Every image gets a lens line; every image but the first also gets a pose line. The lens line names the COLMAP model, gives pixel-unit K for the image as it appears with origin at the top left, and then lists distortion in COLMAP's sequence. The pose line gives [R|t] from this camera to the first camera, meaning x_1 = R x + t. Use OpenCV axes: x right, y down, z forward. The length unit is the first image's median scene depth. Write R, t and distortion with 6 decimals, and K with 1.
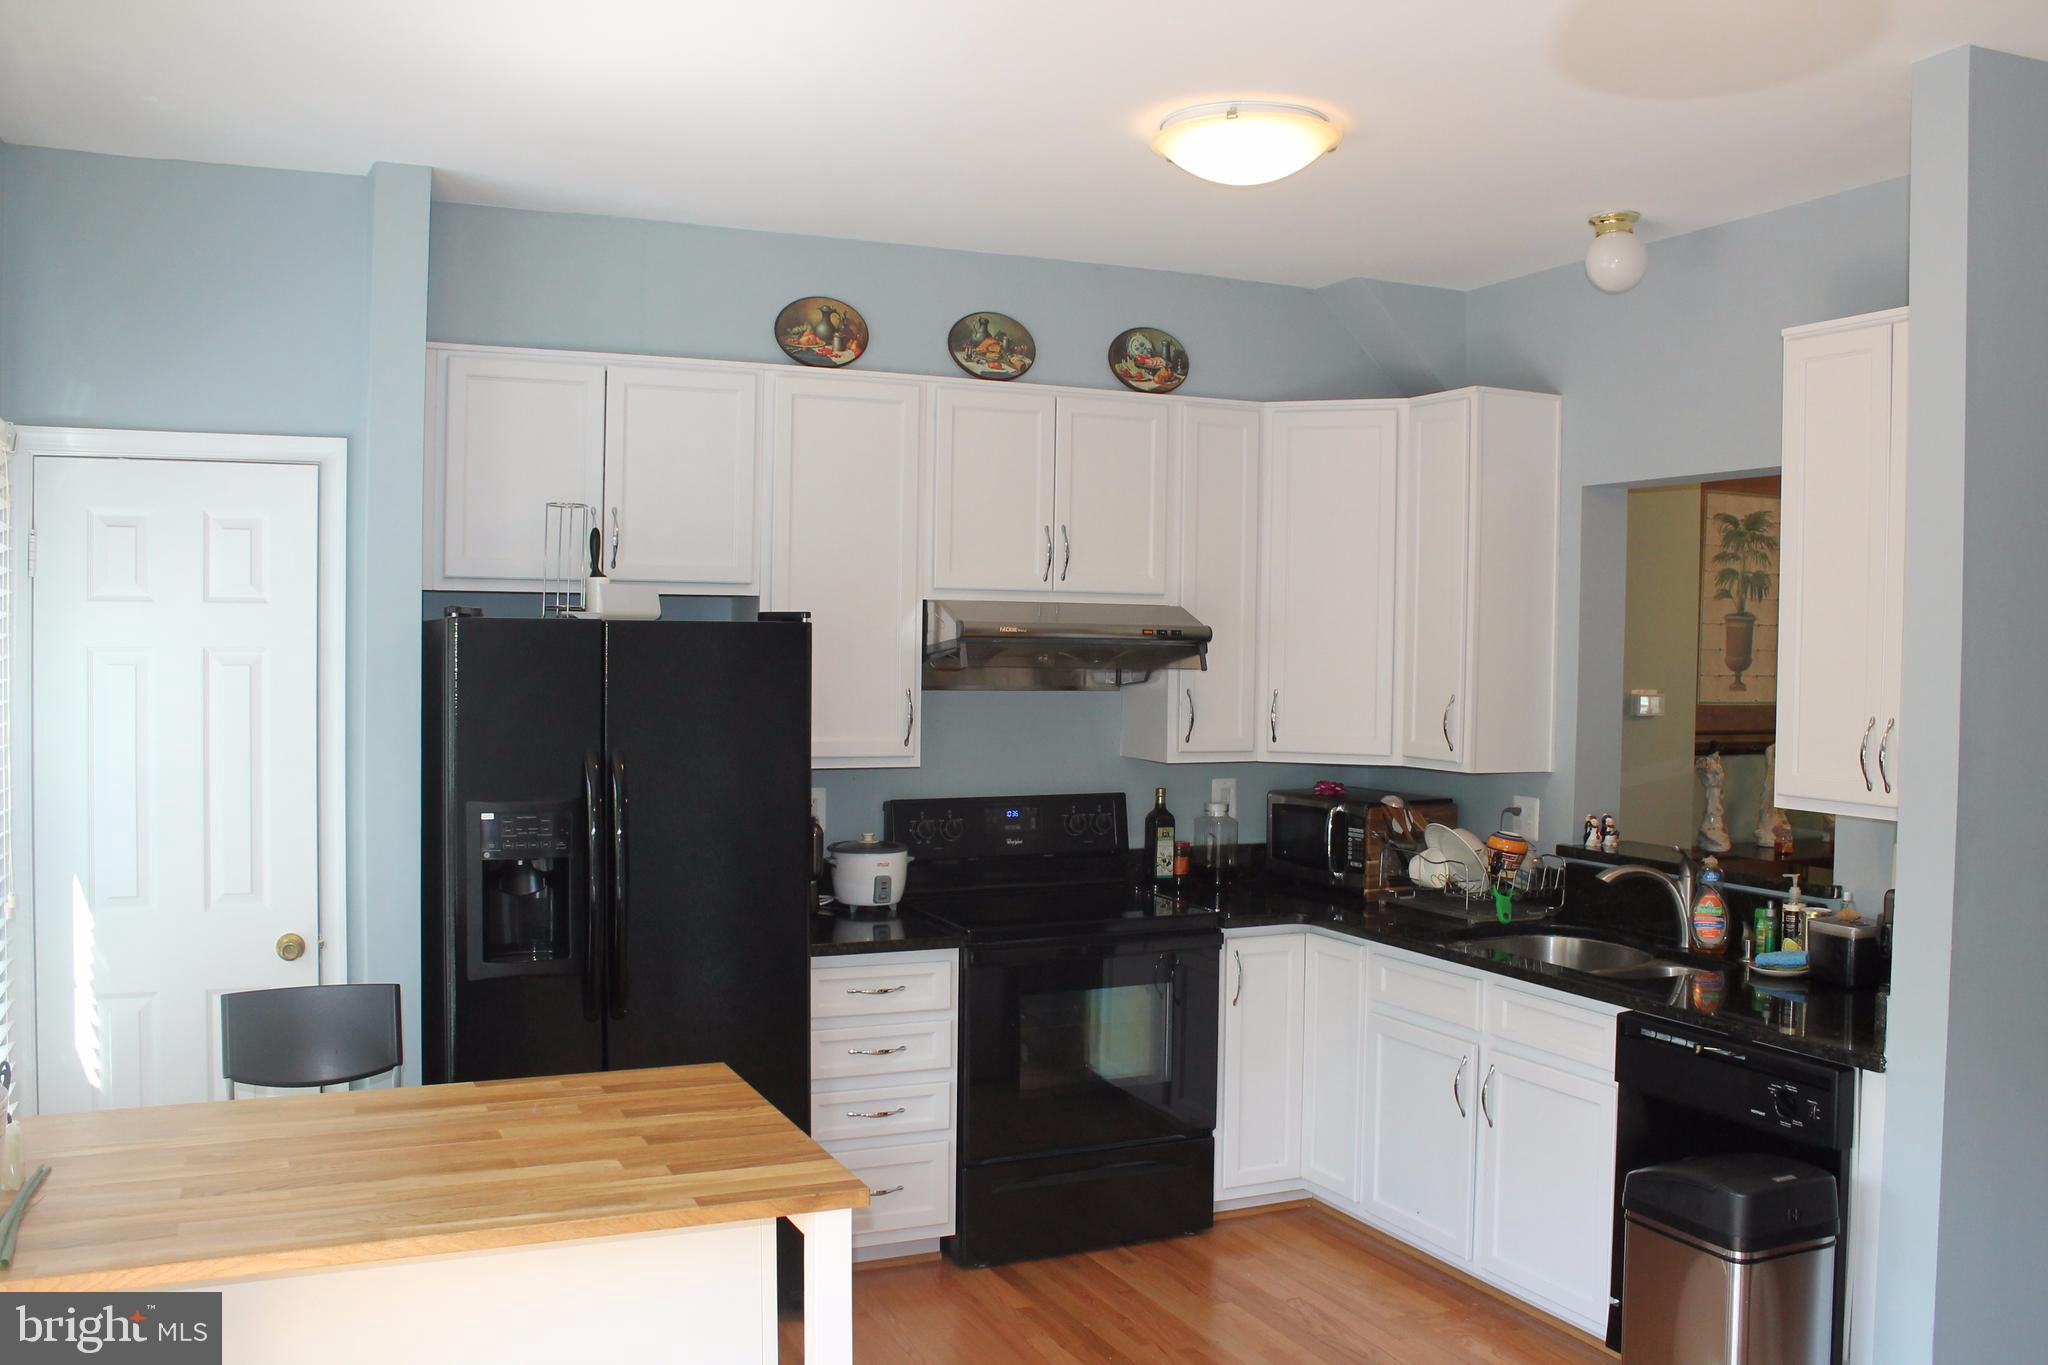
lens RADIAL K [[1755.1, 0, 1024.0], [0, 1755.1, 682.5], [0, 0, 1]] dist [-0.162700, 0.156186]
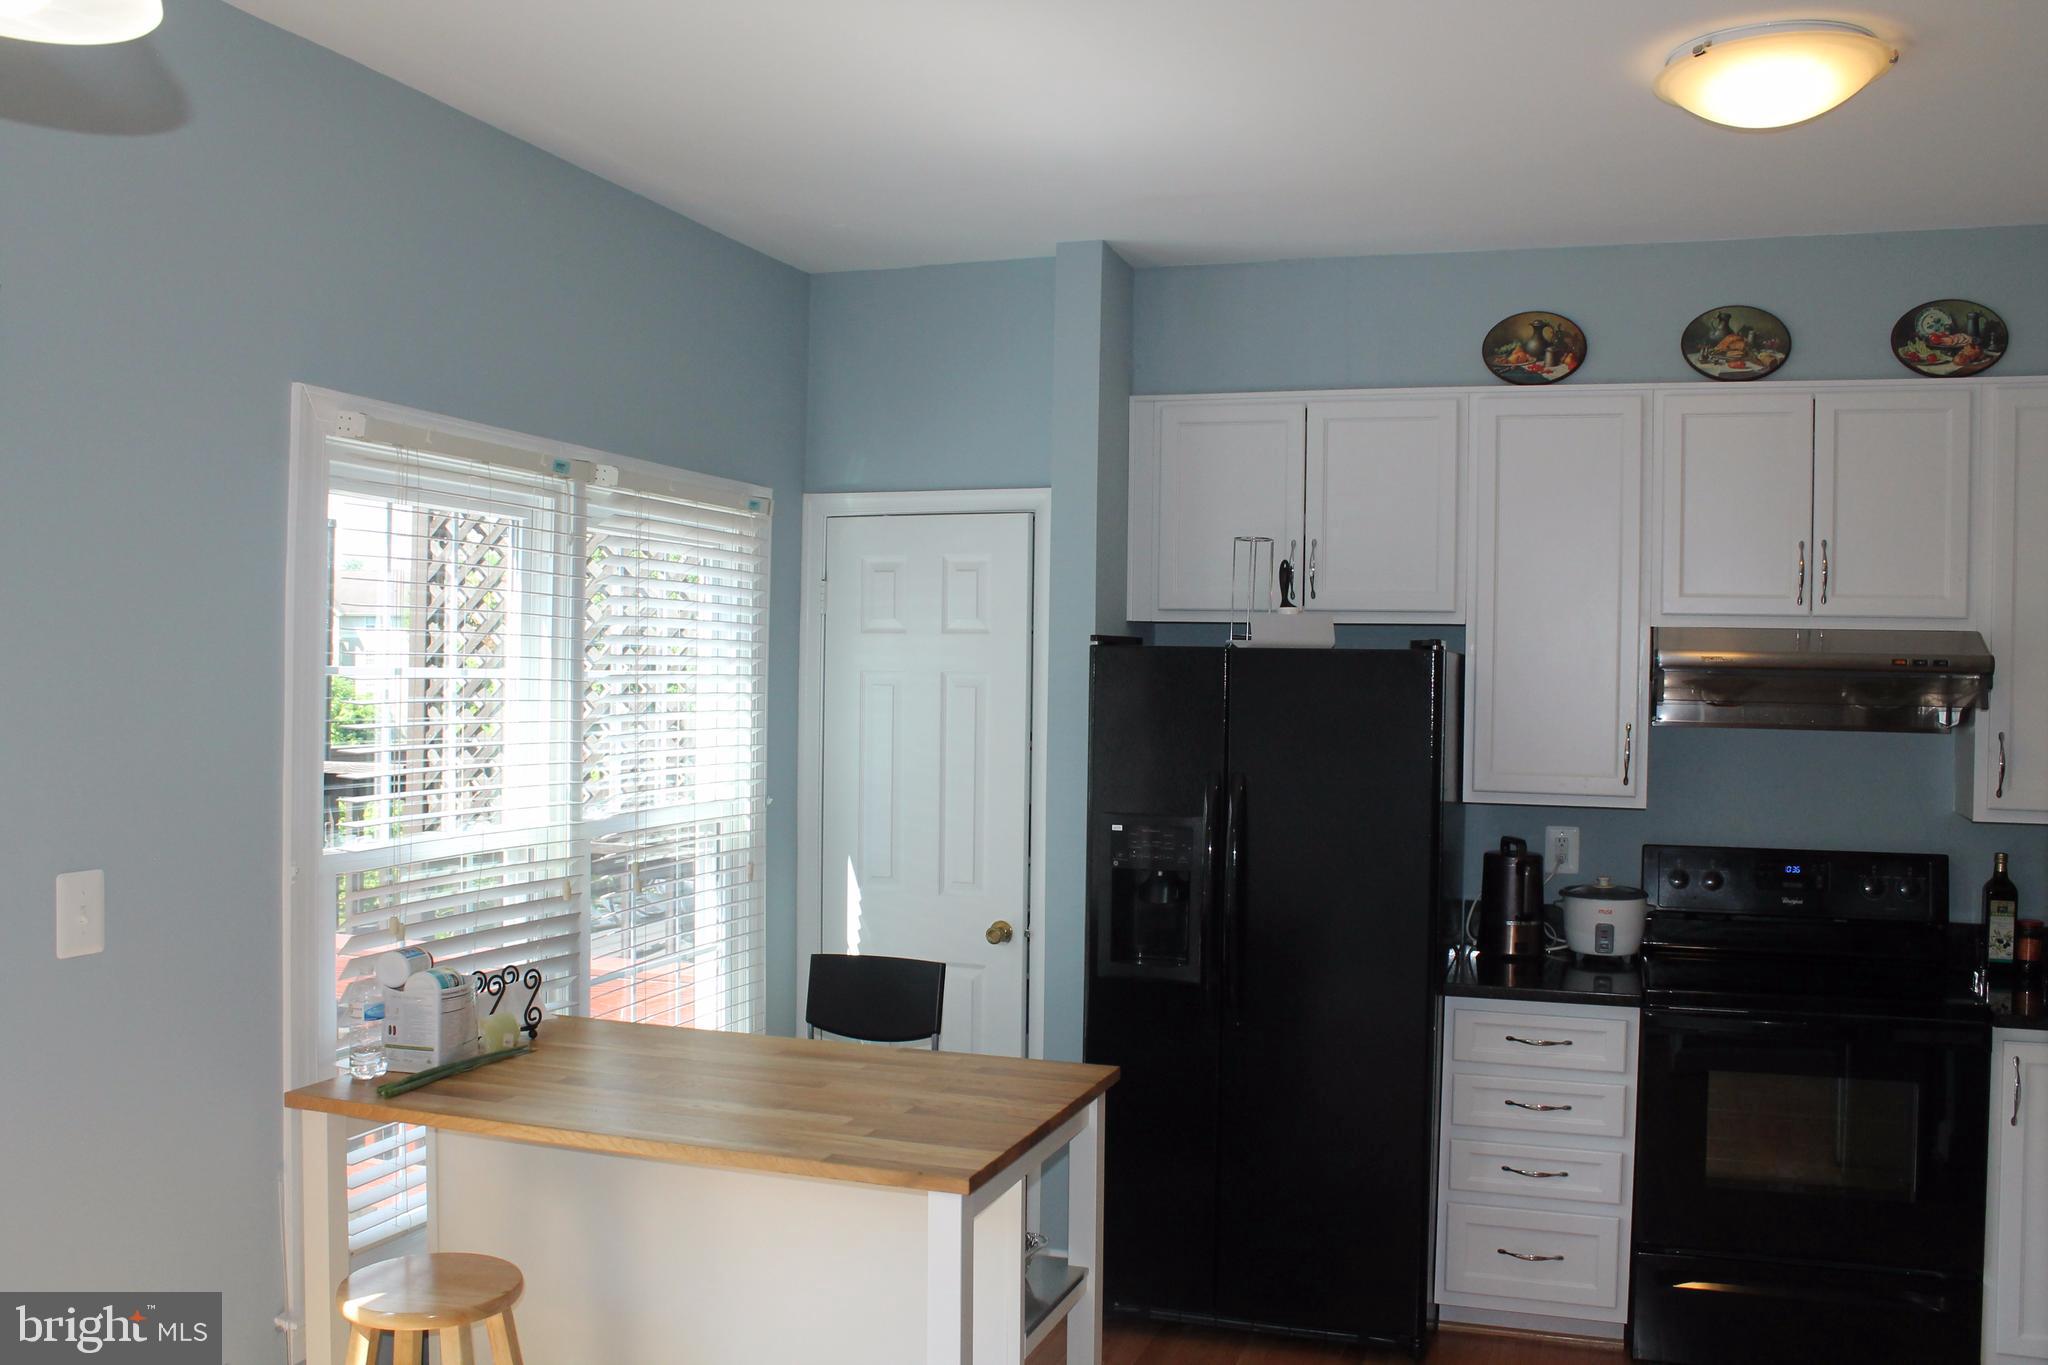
lens RADIAL K [[1755.1, 0, 1024.0], [0, 1755.1, 682.5], [0, 0, 1]] dist [-0.162700, 0.156186]
pose [[0.739254, 0.008154, -0.673377, 0.308840], [-0.023234, 0.999640, -0.013402, 0.001650], [0.673026, 0.025553, 0.739178, 0.112500]]
